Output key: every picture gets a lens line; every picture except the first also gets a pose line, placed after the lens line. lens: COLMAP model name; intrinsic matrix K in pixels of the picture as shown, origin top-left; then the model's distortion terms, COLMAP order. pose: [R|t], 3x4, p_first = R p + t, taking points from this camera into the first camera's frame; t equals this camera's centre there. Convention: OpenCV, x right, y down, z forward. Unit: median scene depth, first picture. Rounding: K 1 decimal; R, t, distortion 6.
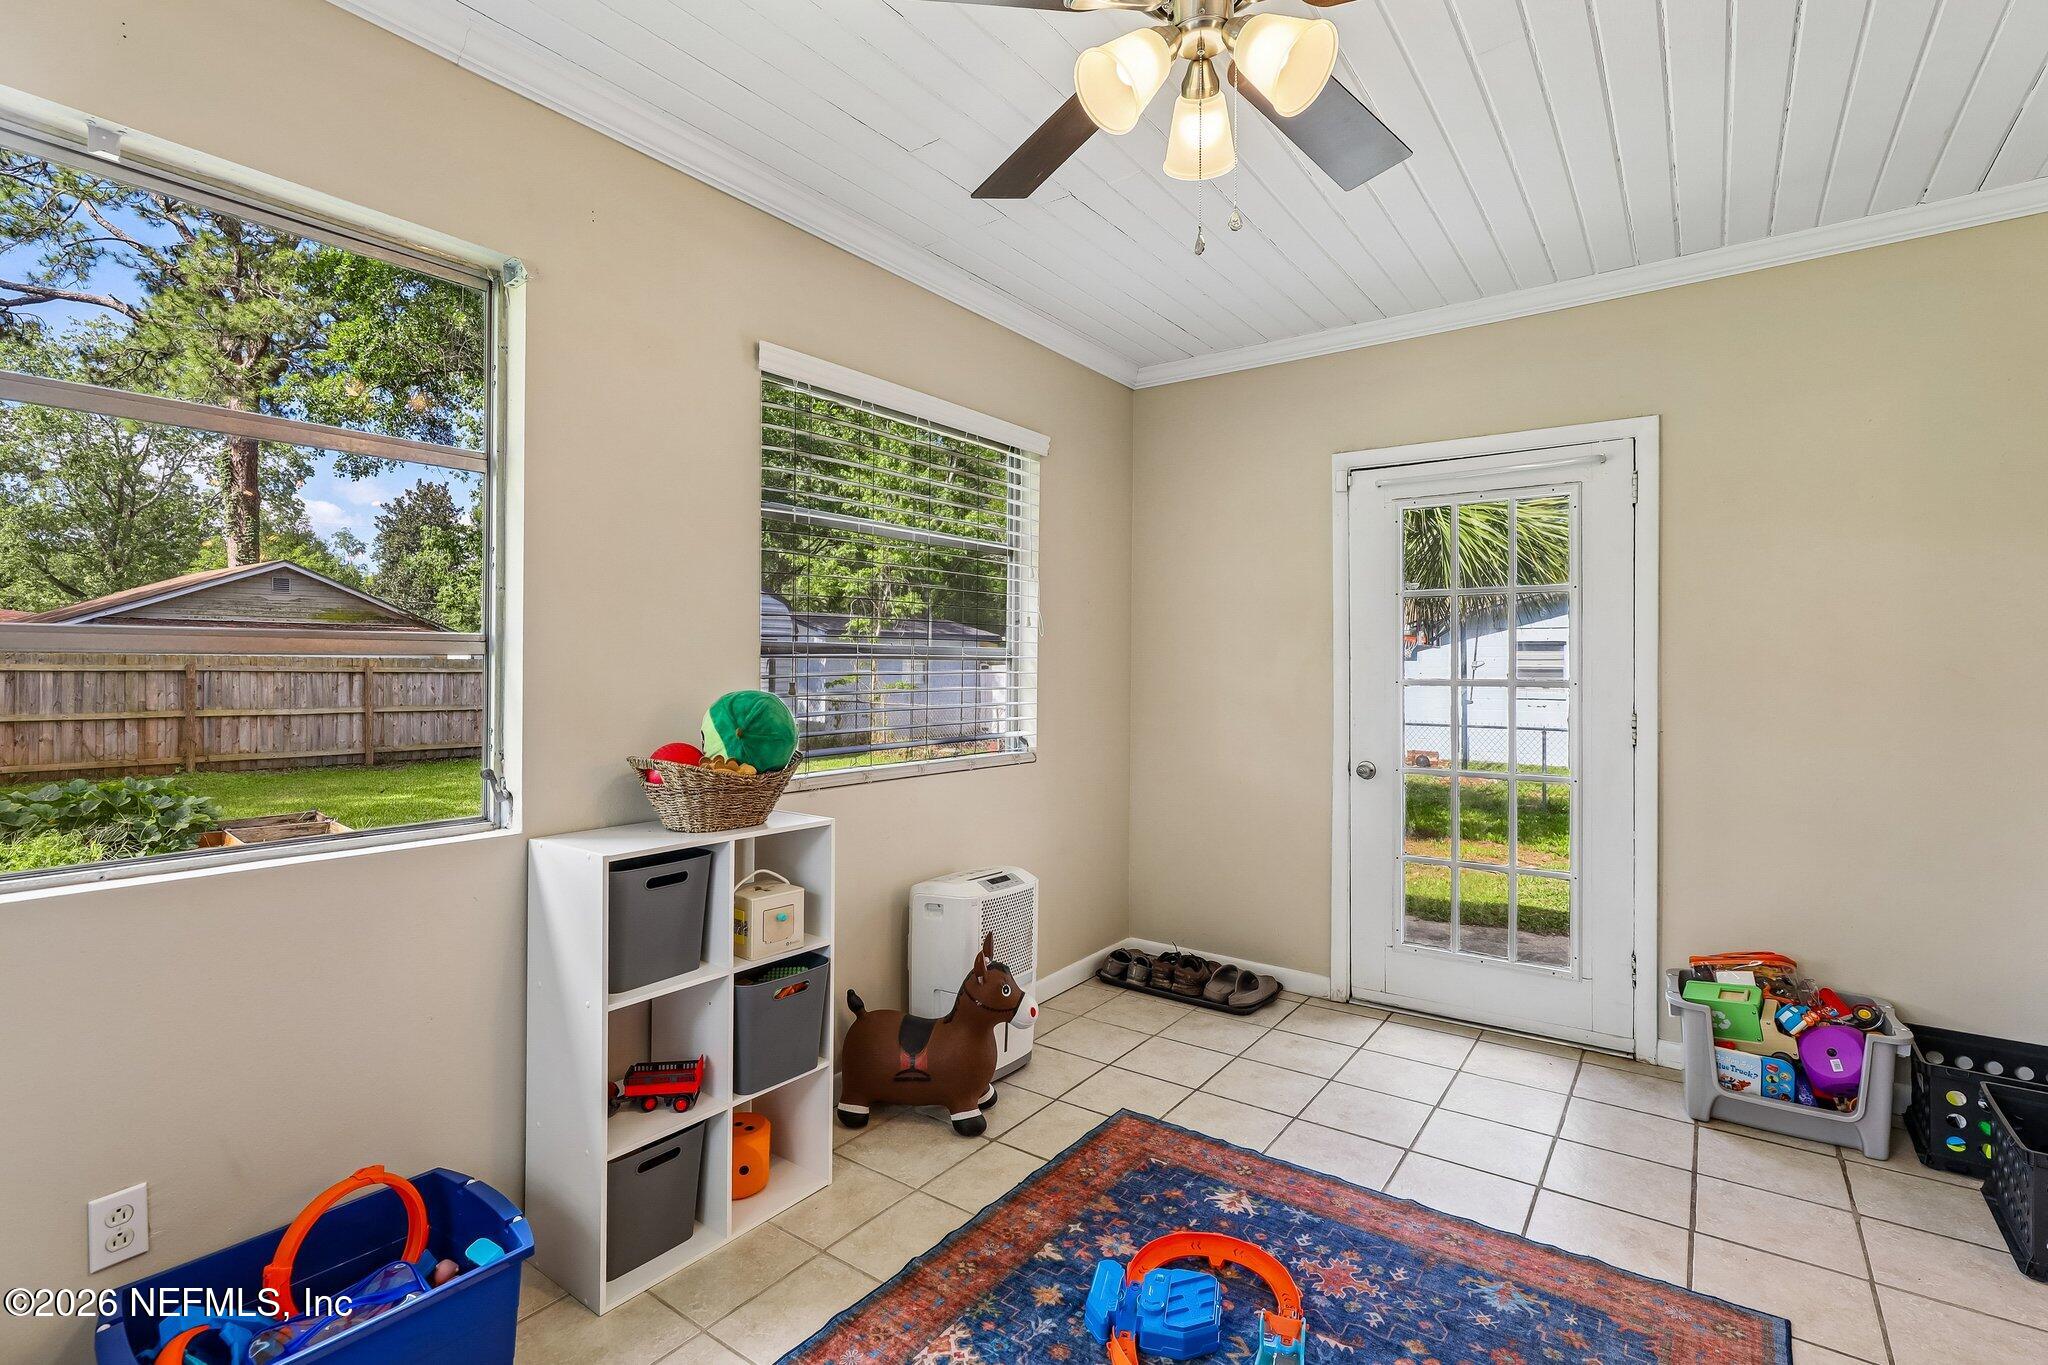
lens RADIAL K [[937.4, 0, 1019.2], [0, 937.4, 668.7], [0, 0, 1]] dist [-0.001570, -0.000145]
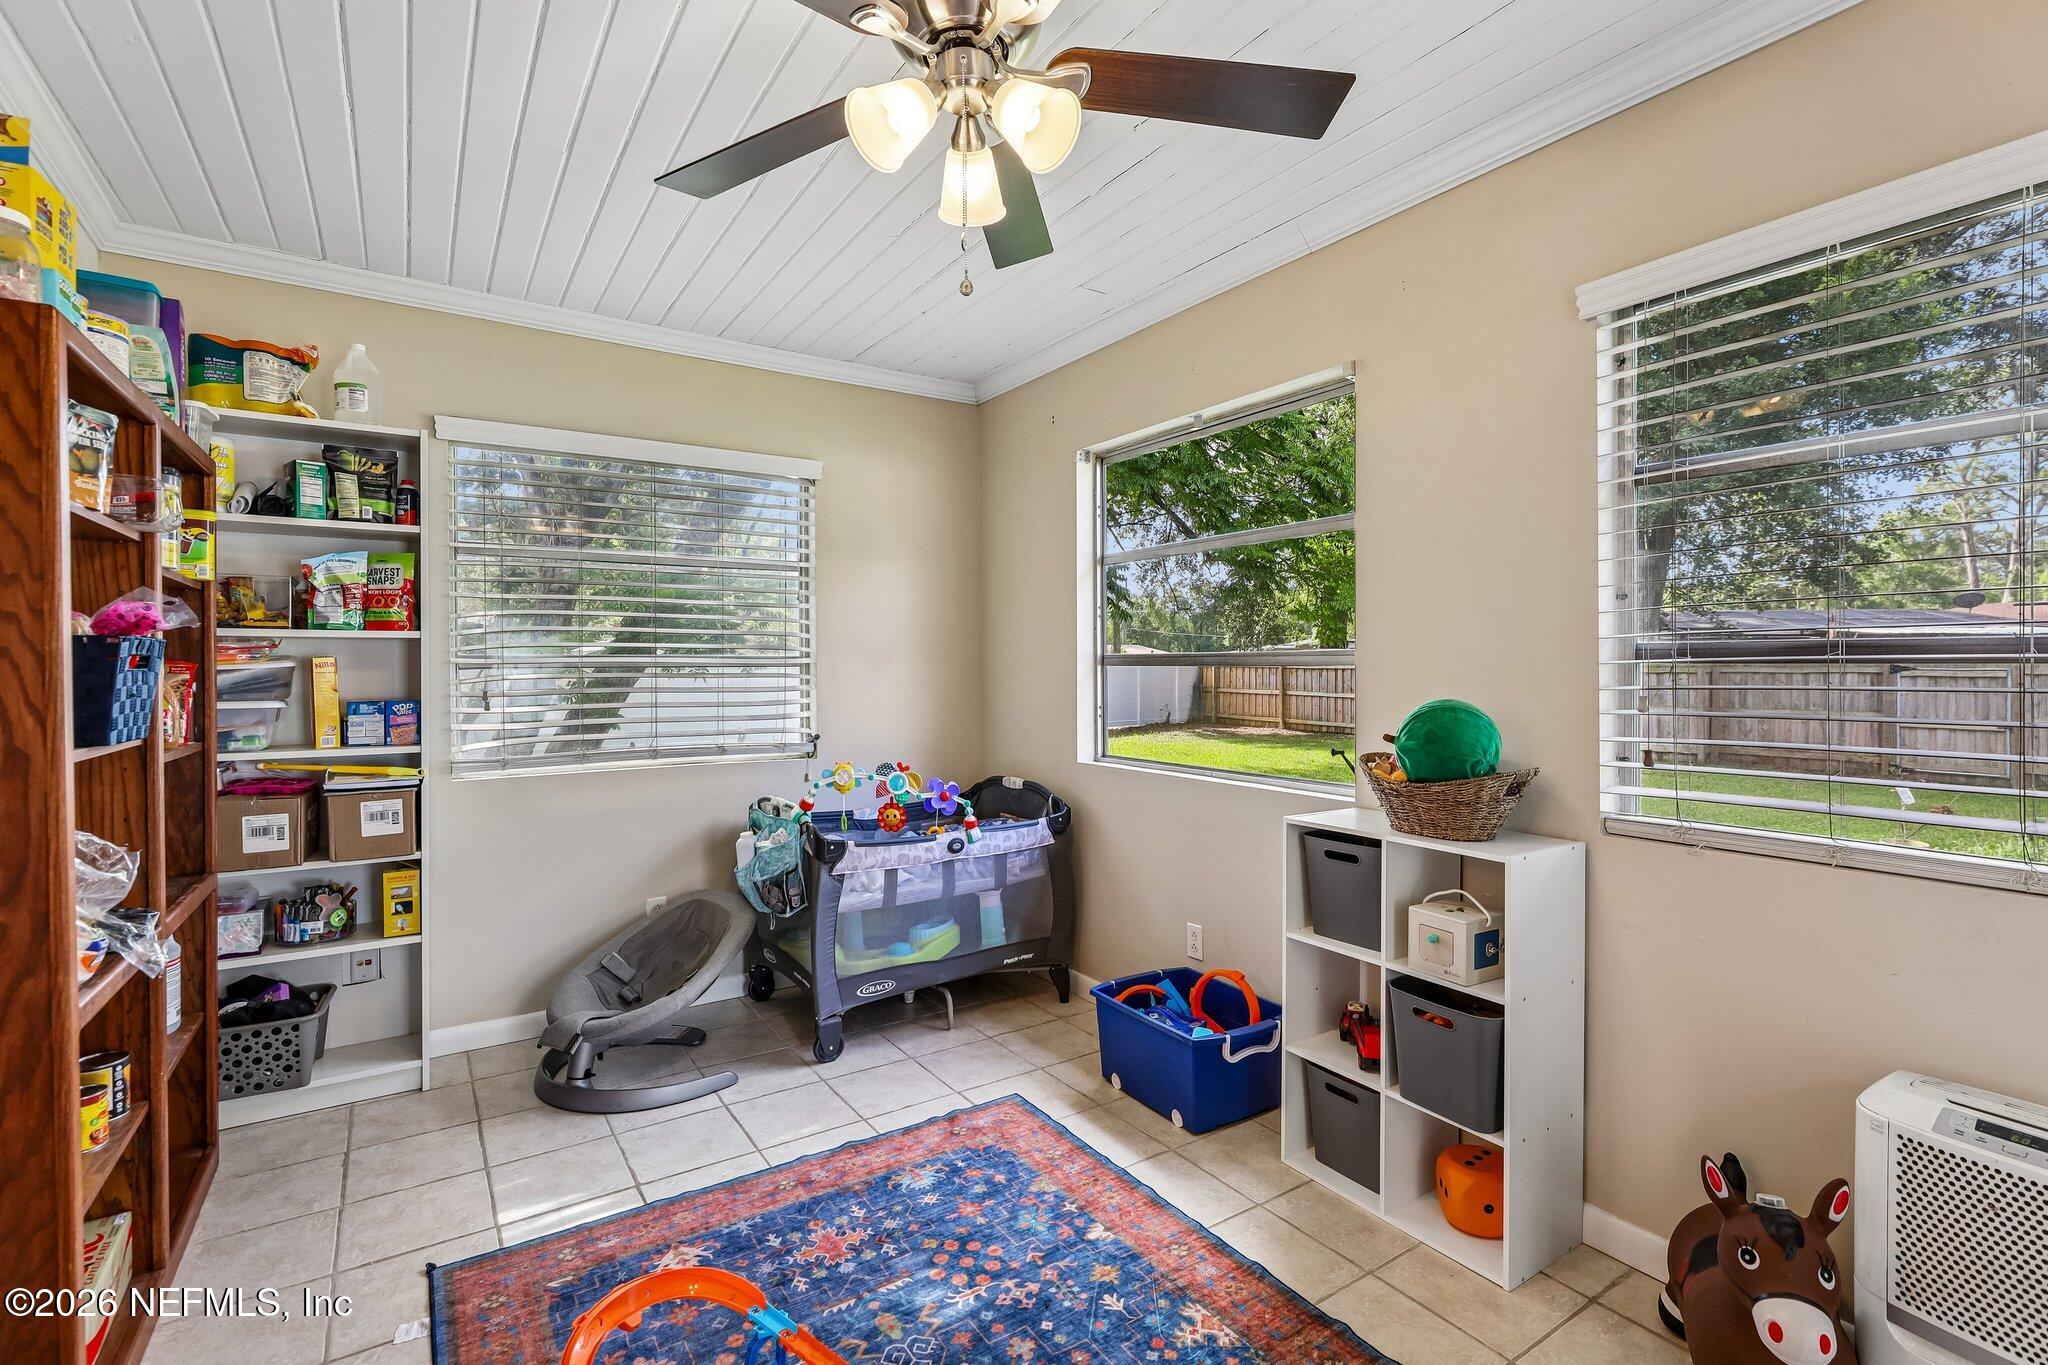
lens RADIAL K [[933.3, 0, 1022.2], [0, 933.3, 672.9], [0, 0, 1]] dist [-0.000541, 0.000259]
pose [[-0.343226, 0.003968, -0.939244, 0.856243], [0.006527, 0.999977, 0.001840, -0.008295], [0.939230, -0.005499, -0.343244, 1.031261]]
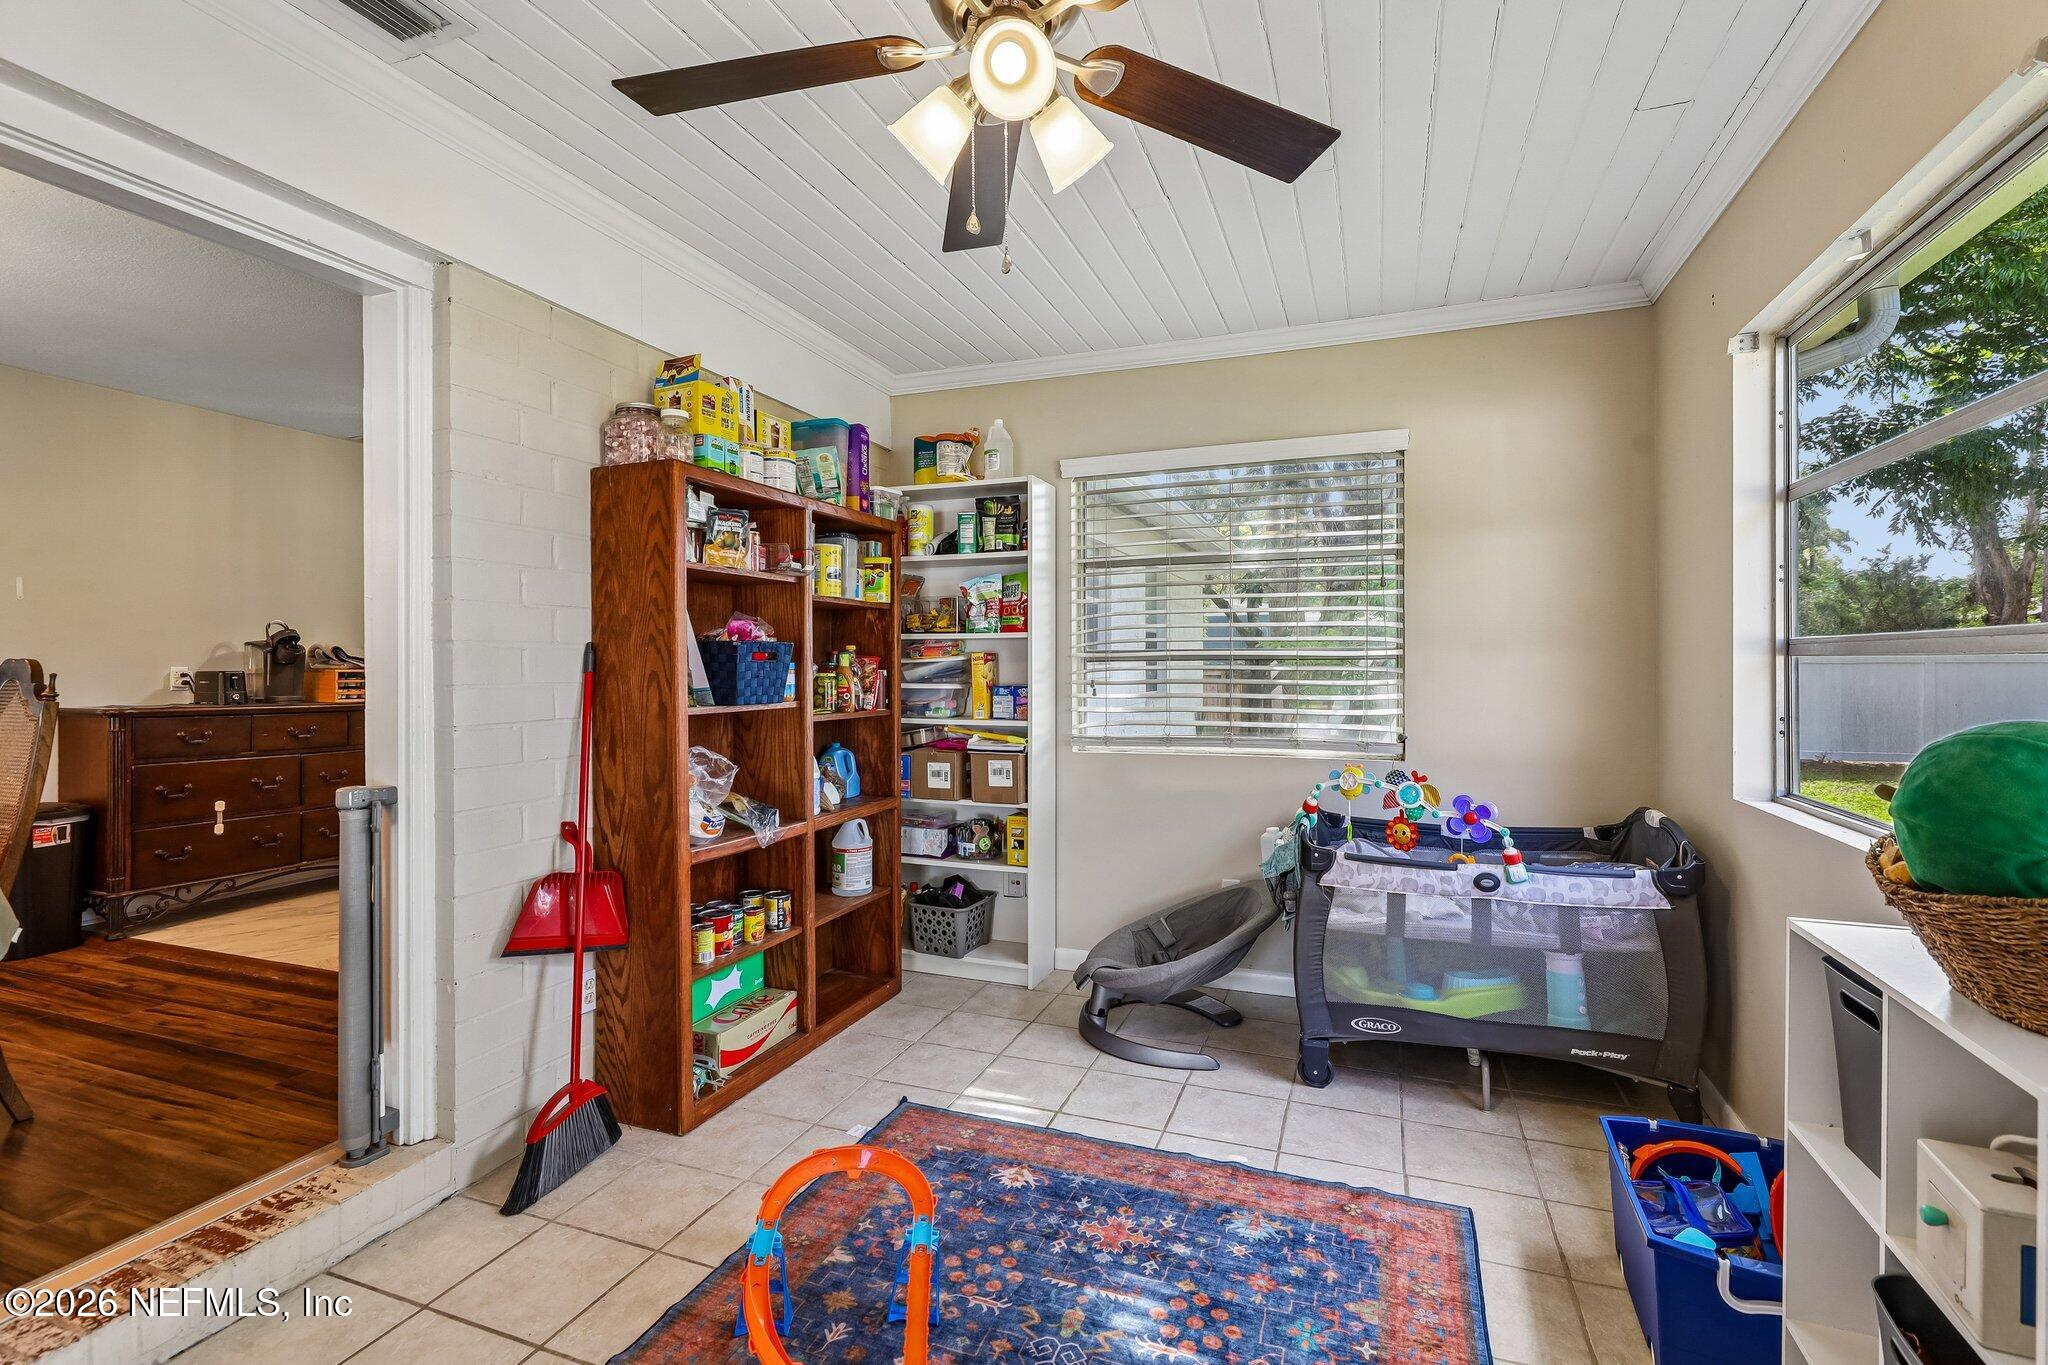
lens RADIAL K [[937.4, 0, 1019.2], [0, 937.4, 668.7], [0, 0, 1]] dist [-0.001570, -0.000145]
pose [[-0.964899, 0.001319, -0.262619, 0.327412], [0.001605, 0.999998, -0.000872, -0.001874], [0.262618, -0.001263, -0.964899, 1.460229]]
